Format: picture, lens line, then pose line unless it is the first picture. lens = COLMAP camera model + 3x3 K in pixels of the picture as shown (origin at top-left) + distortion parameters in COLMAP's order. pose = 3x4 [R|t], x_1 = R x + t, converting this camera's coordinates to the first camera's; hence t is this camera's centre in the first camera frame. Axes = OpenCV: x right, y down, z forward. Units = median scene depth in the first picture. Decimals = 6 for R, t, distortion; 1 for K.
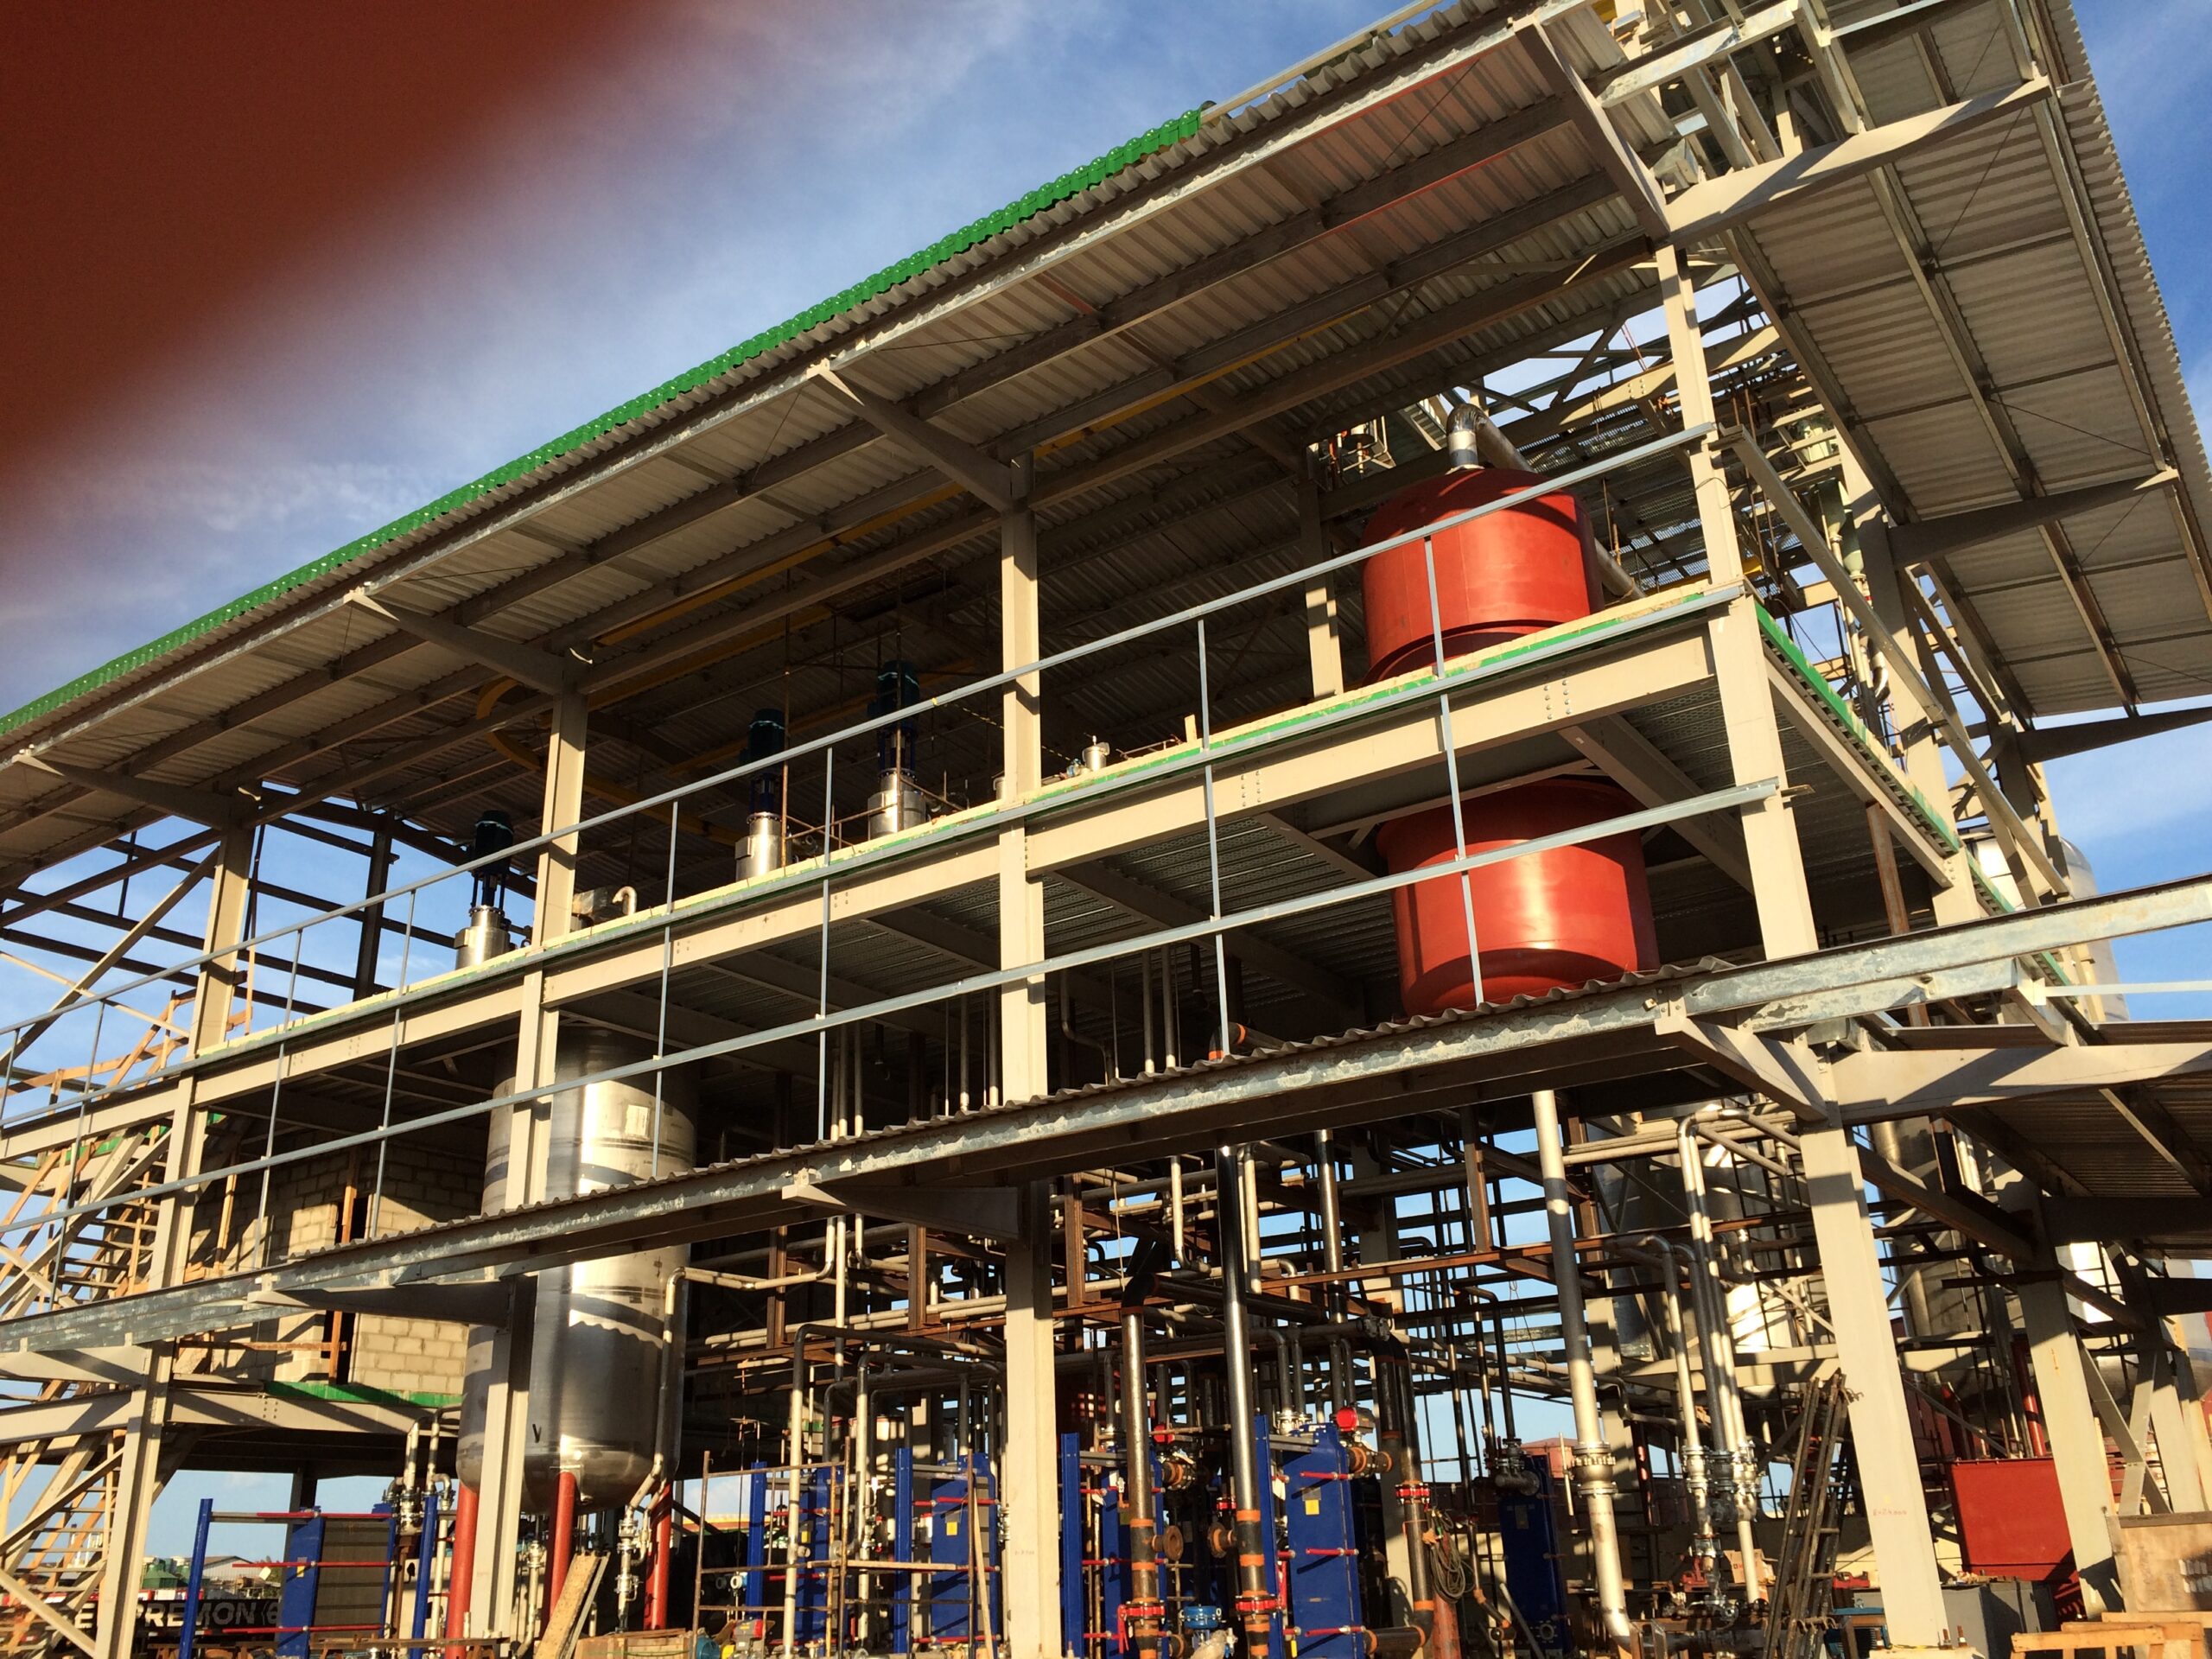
lens RADIAL K [[1885.6, 0, 1106.0], [0, 1885.6, 829.5], [0, 0, 1]] dist [0.082788, -0.110158]
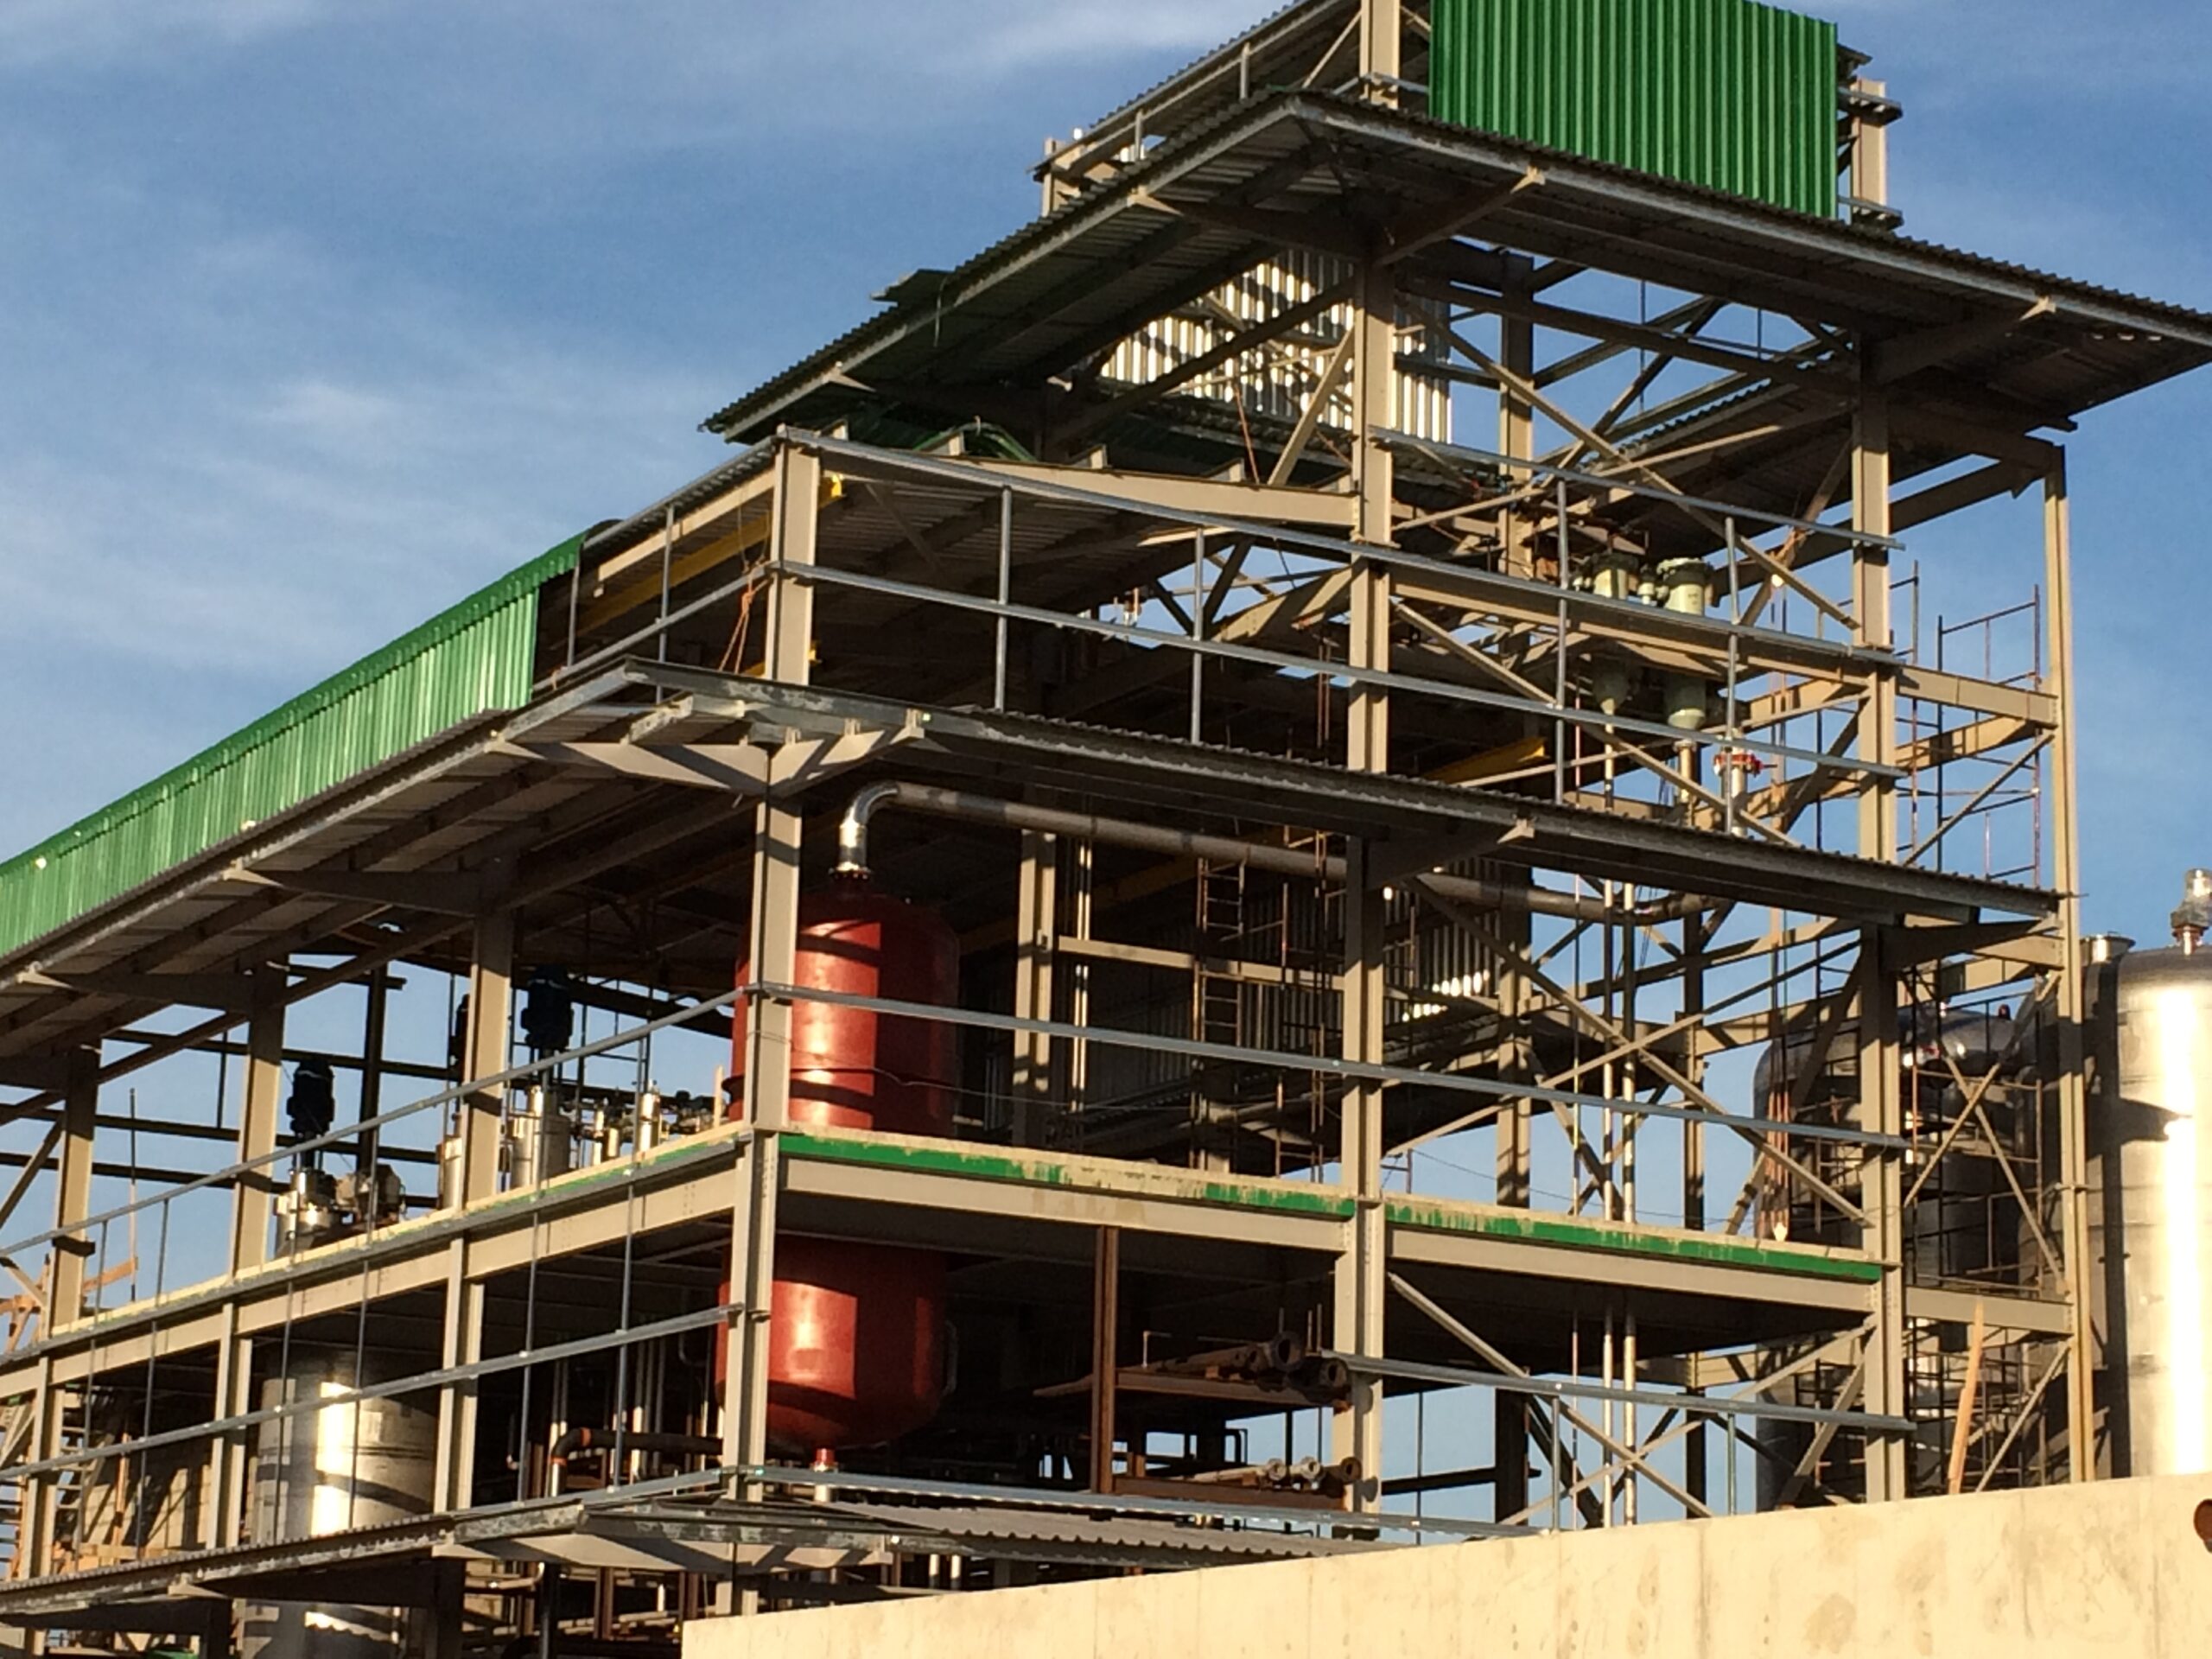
lens RADIAL K [[4556.6, 0, 1106.0], [0, 4556.6, 829.5], [0, 0, 1]] dist [0.014938, 0.250506]
pose [[0.912281, -0.043894, -0.407205, 1.197951], [0.103463, 0.986692, 0.125434, -0.455892], [0.396280, -0.156562, 0.904682, -1.064457]]
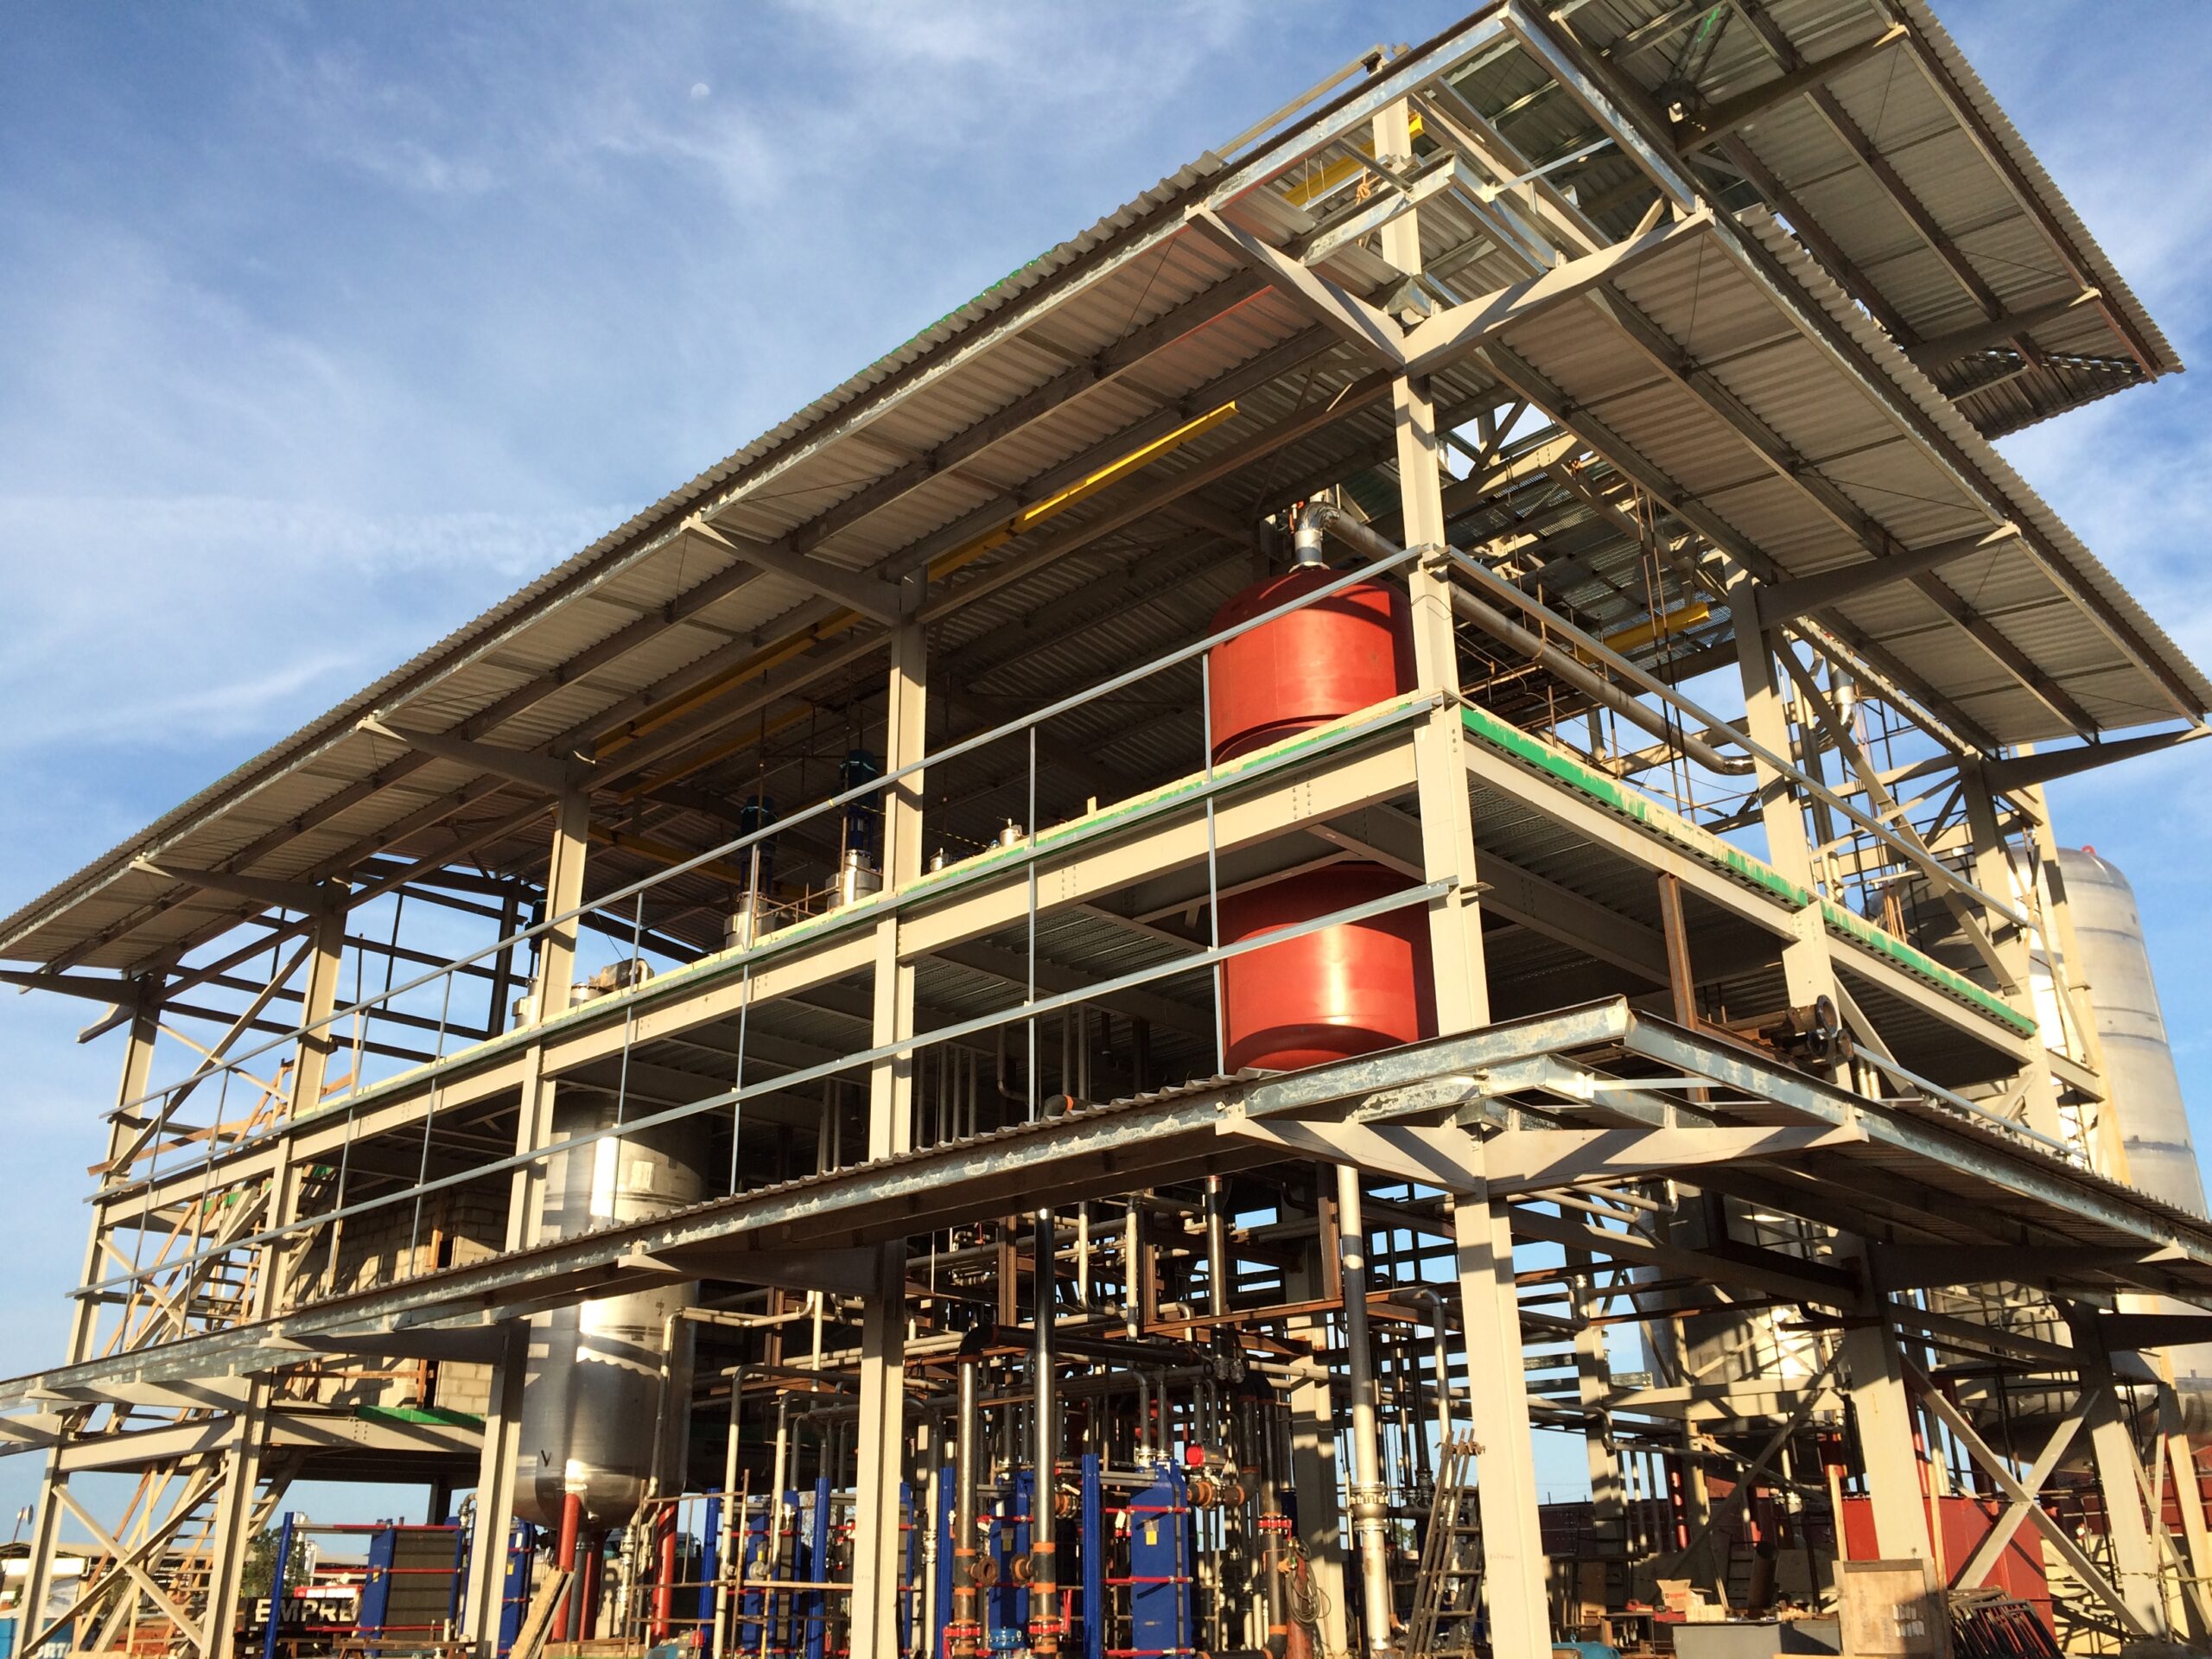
lens RADIAL K [[1892.4, 0, 1107.6], [0, 1892.4, 812.8], [0, 0, 1]] dist [0.082619, -0.108364]
pose [[0.989390, -0.038963, -0.139963, 0.201847], [0.037901, 0.999229, -0.010250, -0.039276], [0.140255, 0.004836, 0.990104, -0.072440]]
